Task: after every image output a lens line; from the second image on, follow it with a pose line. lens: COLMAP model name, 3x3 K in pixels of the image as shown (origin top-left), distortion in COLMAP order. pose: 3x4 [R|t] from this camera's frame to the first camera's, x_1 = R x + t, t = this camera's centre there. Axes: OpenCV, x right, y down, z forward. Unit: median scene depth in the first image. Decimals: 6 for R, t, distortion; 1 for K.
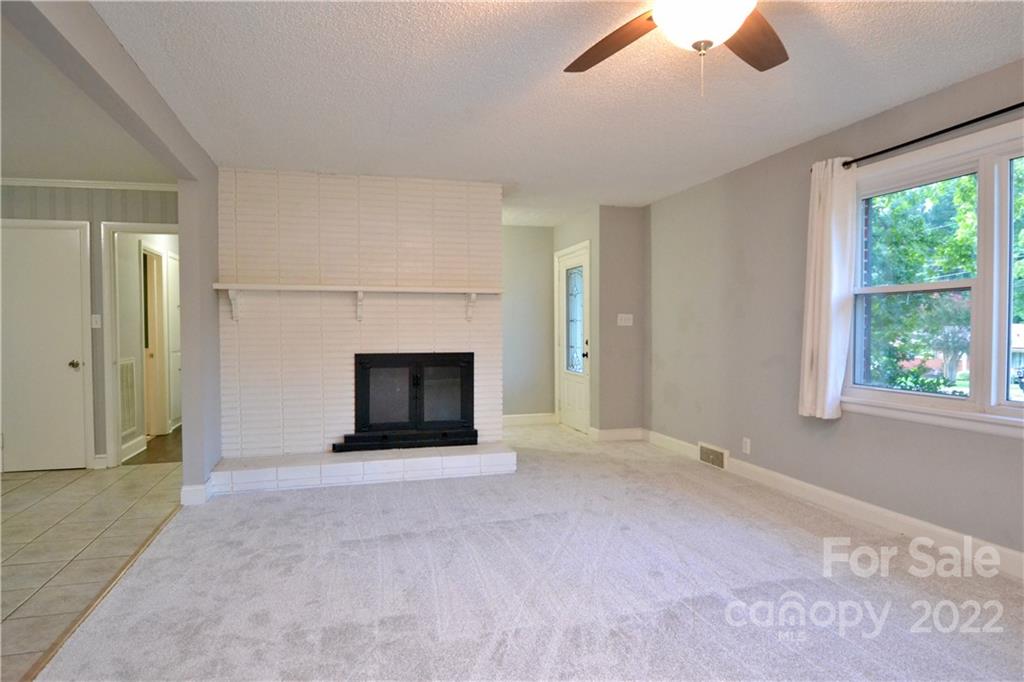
lens RADIAL K [[595.0, 0, 504.0], [0, 595.0, 341.8], [0, 0, 1]] dist [0.028066, -0.000792]
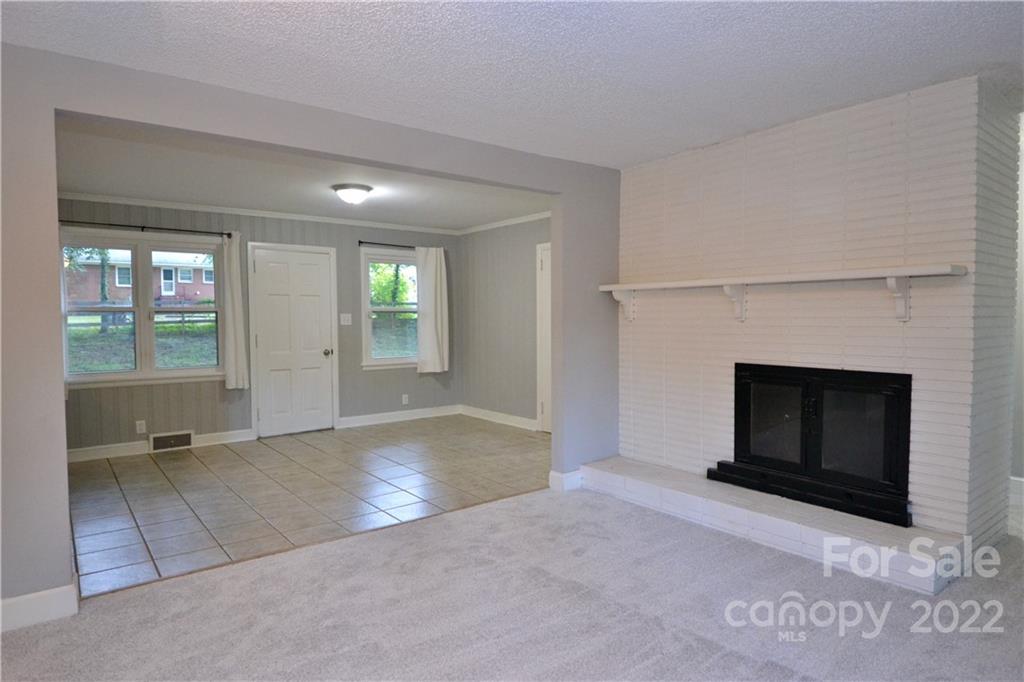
lens RADIAL K [[597.1, 0, 512.0], [0, 597.1, 341.0], [0, 0, 1]] dist [0.000988, -0.002141]
pose [[0.376725, 0.038692, -0.925517, 0.385010], [-0.018748, 0.999241, 0.034143, -0.031470], [0.926136, 0.004490, 0.377164, 0.430955]]
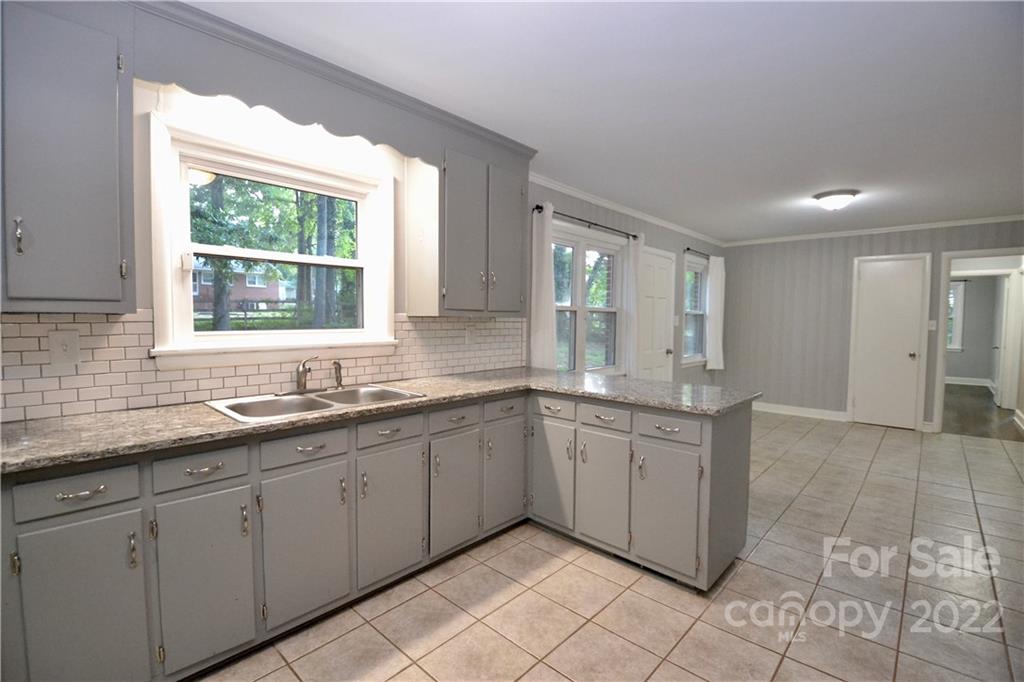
lens RADIAL K [[461.2, 0, 507.6], [0, 461.2, 341.5], [0, 0, 1]] dist [0.016979, -0.030243]
pose [[0.515756, 0.049811, -0.855286, -0.304213], [-0.031686, 0.998734, 0.039058, -0.007029], [0.856149, 0.006956, 0.516682, -0.391742]]
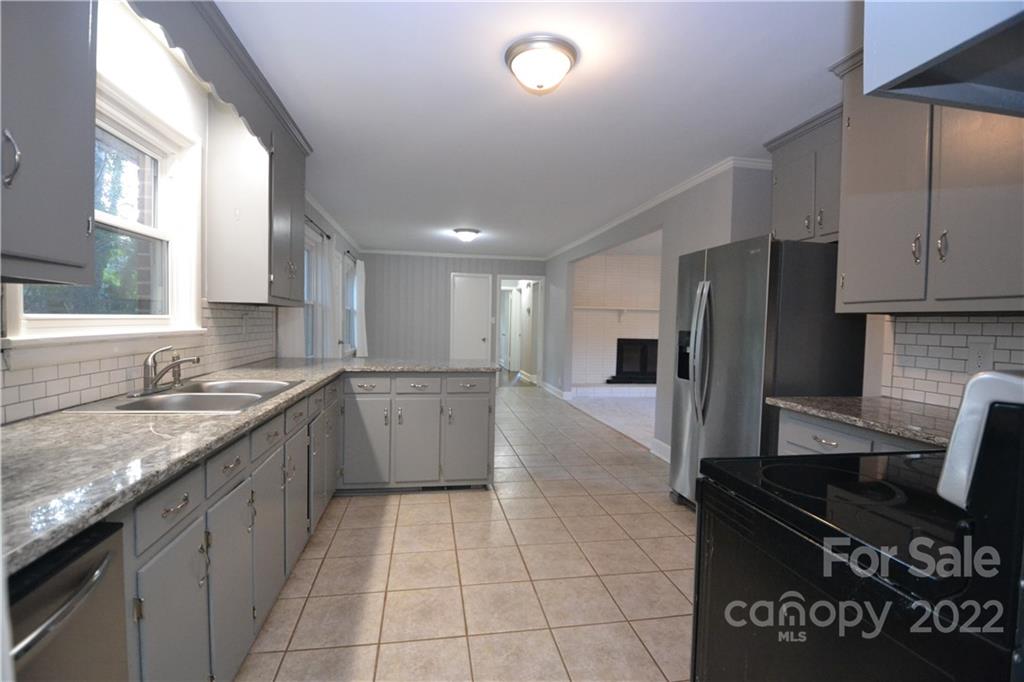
lens RADIAL K [[461.2, 0, 507.6], [0, 461.2, 341.5], [0, 0, 1]] dist [0.016979, -0.030243]
pose [[0.995451, 0.030471, -0.090276, -0.504350], [-0.029118, 0.999444, 0.016266, 0.015673], [0.090721, -0.013563, 0.995784, -0.705122]]
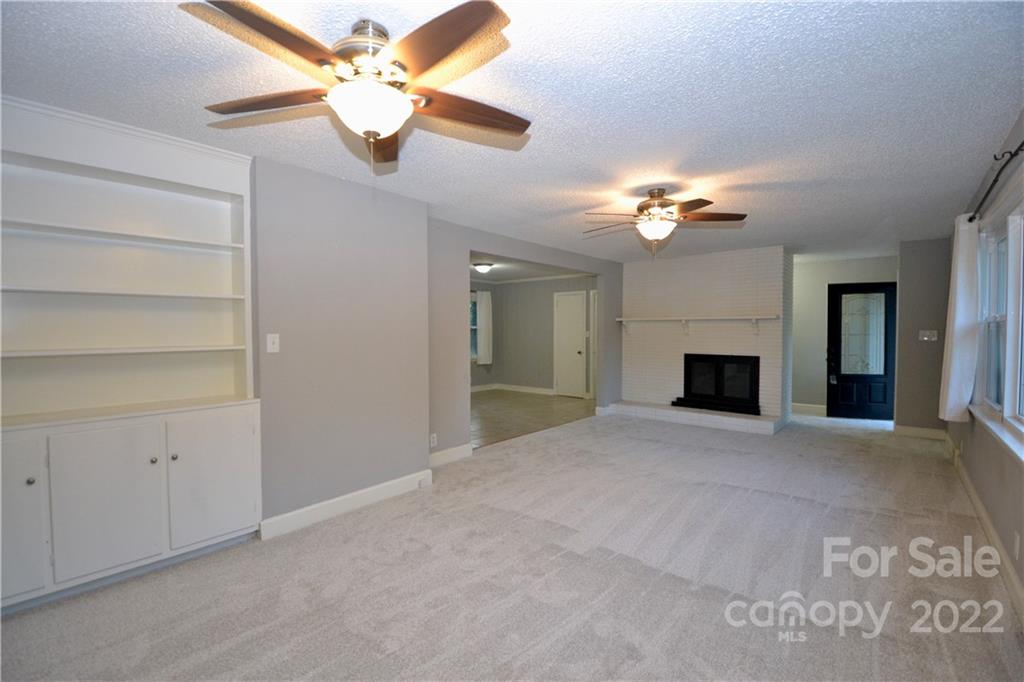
lens RADIAL K [[461.2, 0, 507.6], [0, 461.2, 341.5], [0, 0, 1]] dist [0.016979, -0.030243]
pose [[0.558460, 0.023952, -0.829186, 0.633850], [-0.022664, 0.999650, 0.013611, -0.024330], [0.829222, 0.011192, 0.558808, -0.245541]]
